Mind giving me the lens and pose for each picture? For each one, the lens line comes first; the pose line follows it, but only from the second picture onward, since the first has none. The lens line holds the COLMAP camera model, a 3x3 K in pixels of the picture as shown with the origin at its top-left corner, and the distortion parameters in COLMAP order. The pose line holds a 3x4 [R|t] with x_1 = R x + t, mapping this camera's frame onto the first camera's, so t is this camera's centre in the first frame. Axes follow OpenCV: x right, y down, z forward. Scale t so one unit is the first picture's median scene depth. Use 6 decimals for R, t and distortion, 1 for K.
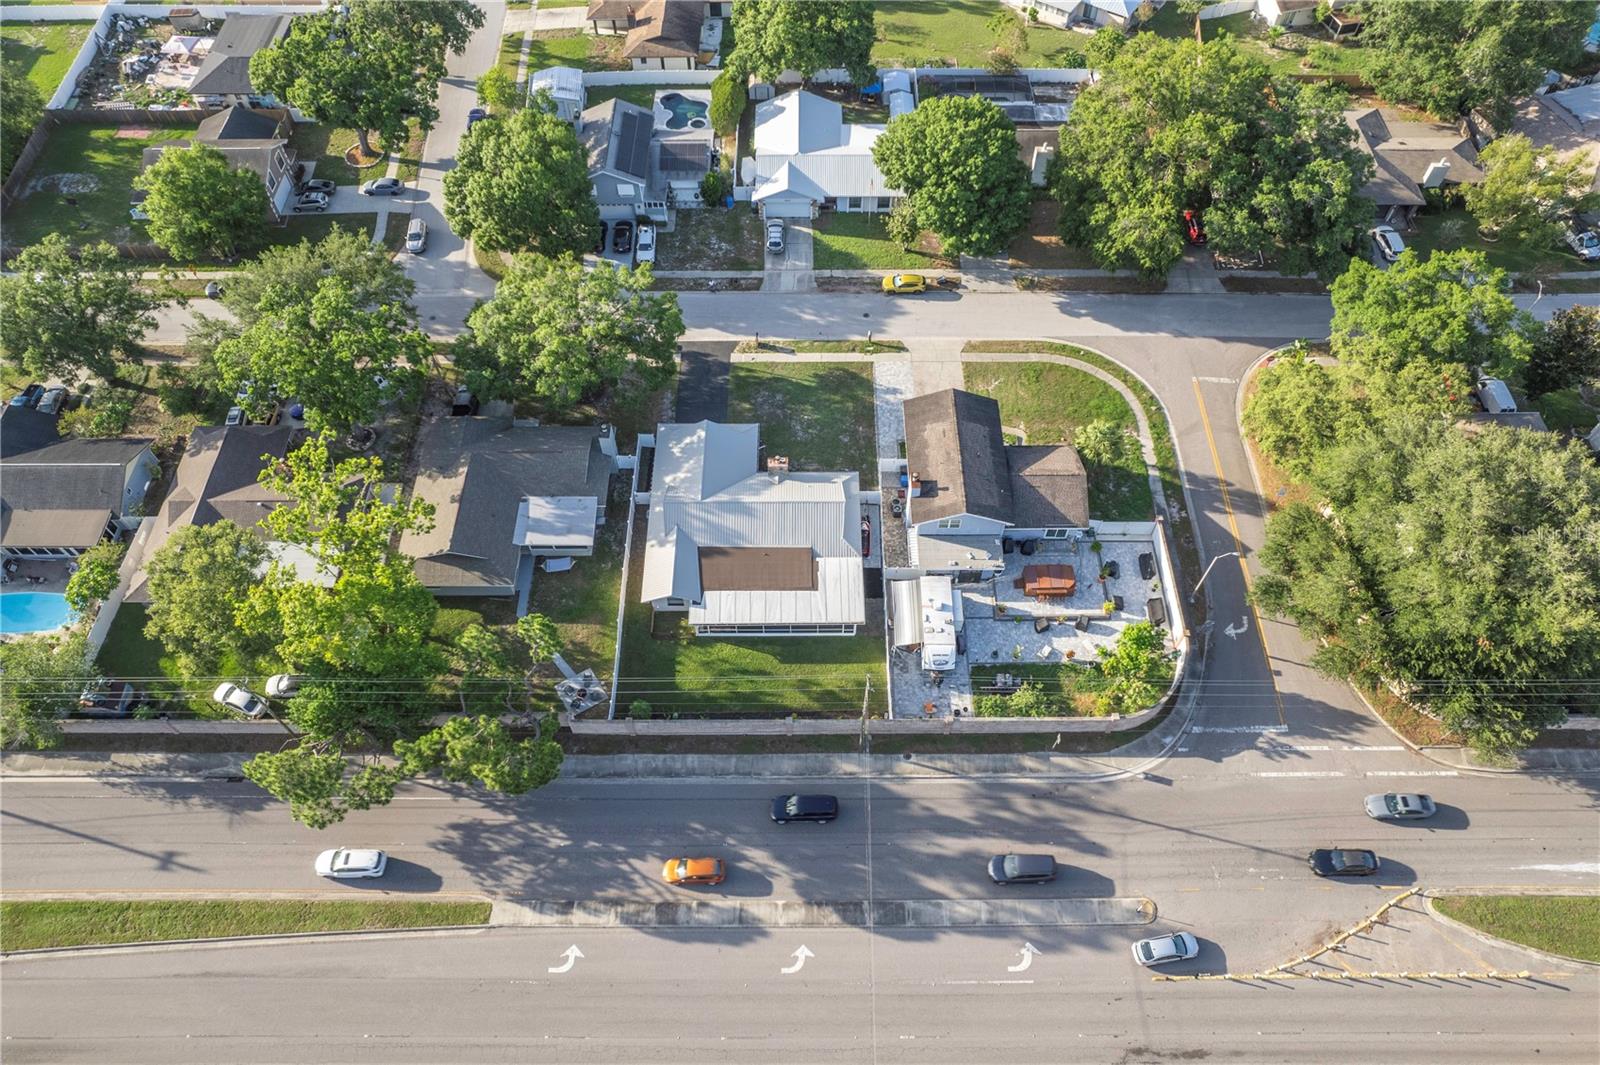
lens RADIAL K [[1086.0, 0, 810.2], [0, 1086.0, 566.4], [0, 0, 1]] dist [-0.072635, 0.068118]
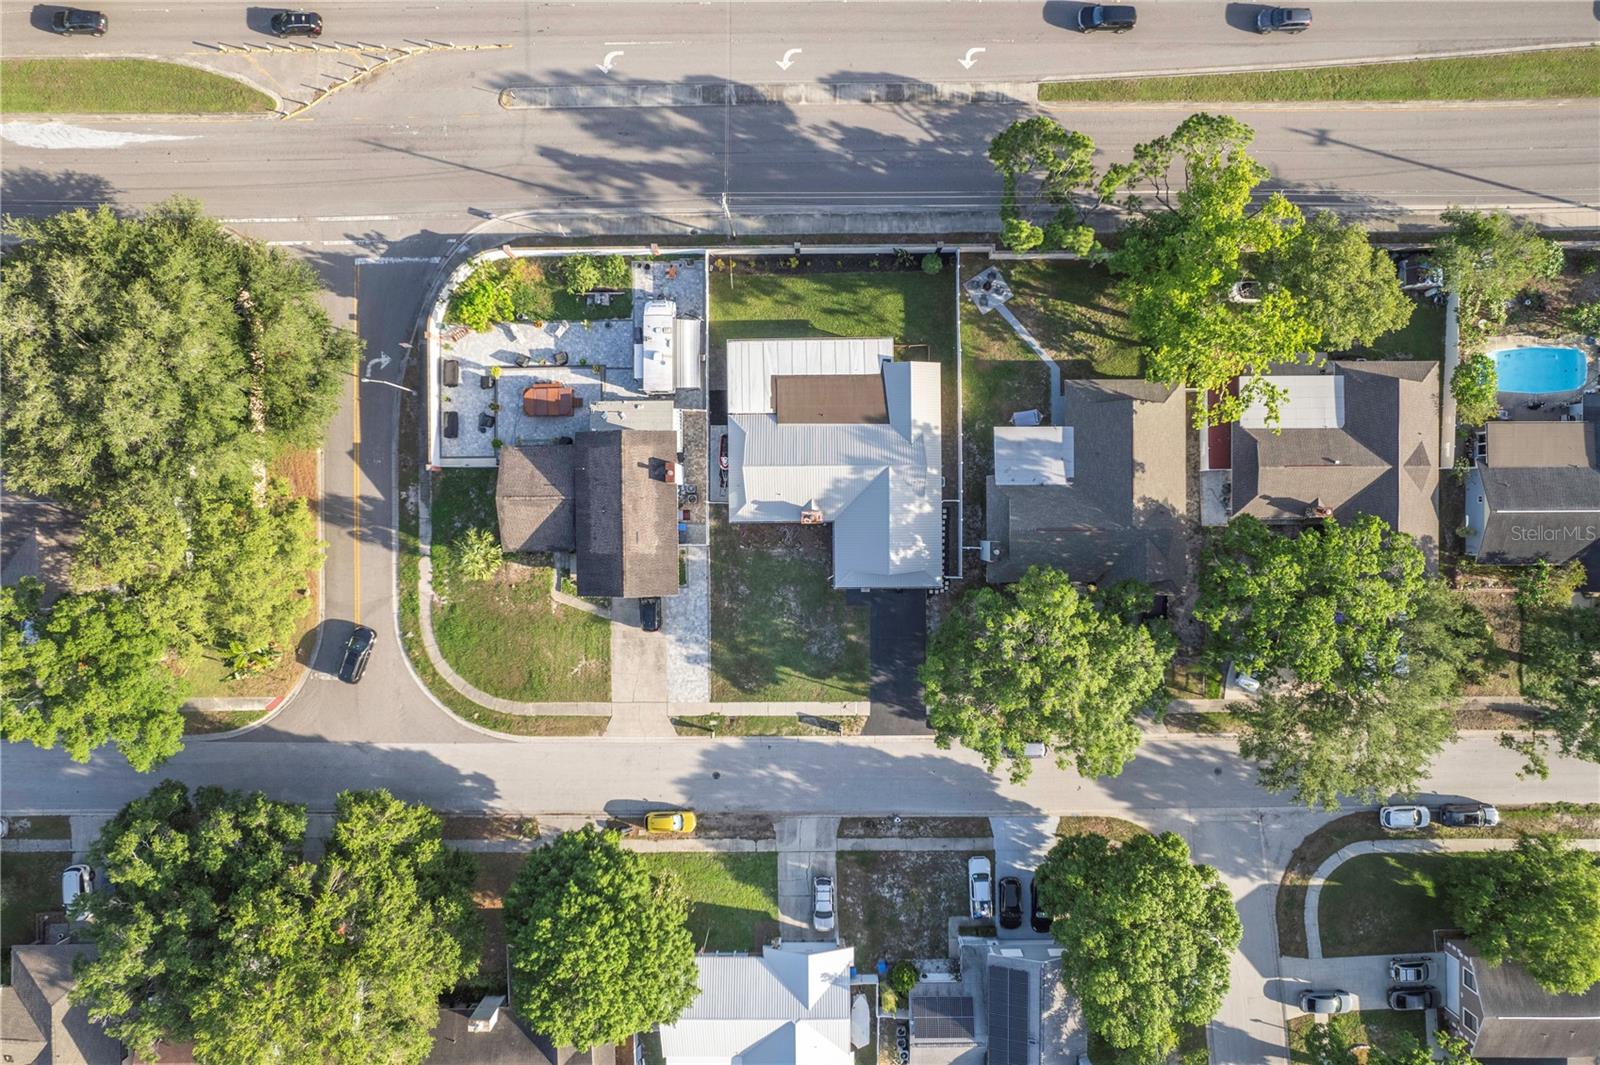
lens RADIAL K [[1052.0, 0, 797.2], [0, 1052.0, 532.4], [0, 0, 1]] dist [-0.072356, 0.062857]
pose [[-0.999949, 0.002876, 0.009710, -0.026212], [0.002867, -0.839209, 0.543802, -0.630116], [0.009713, 0.543802, 0.839157, 0.228418]]
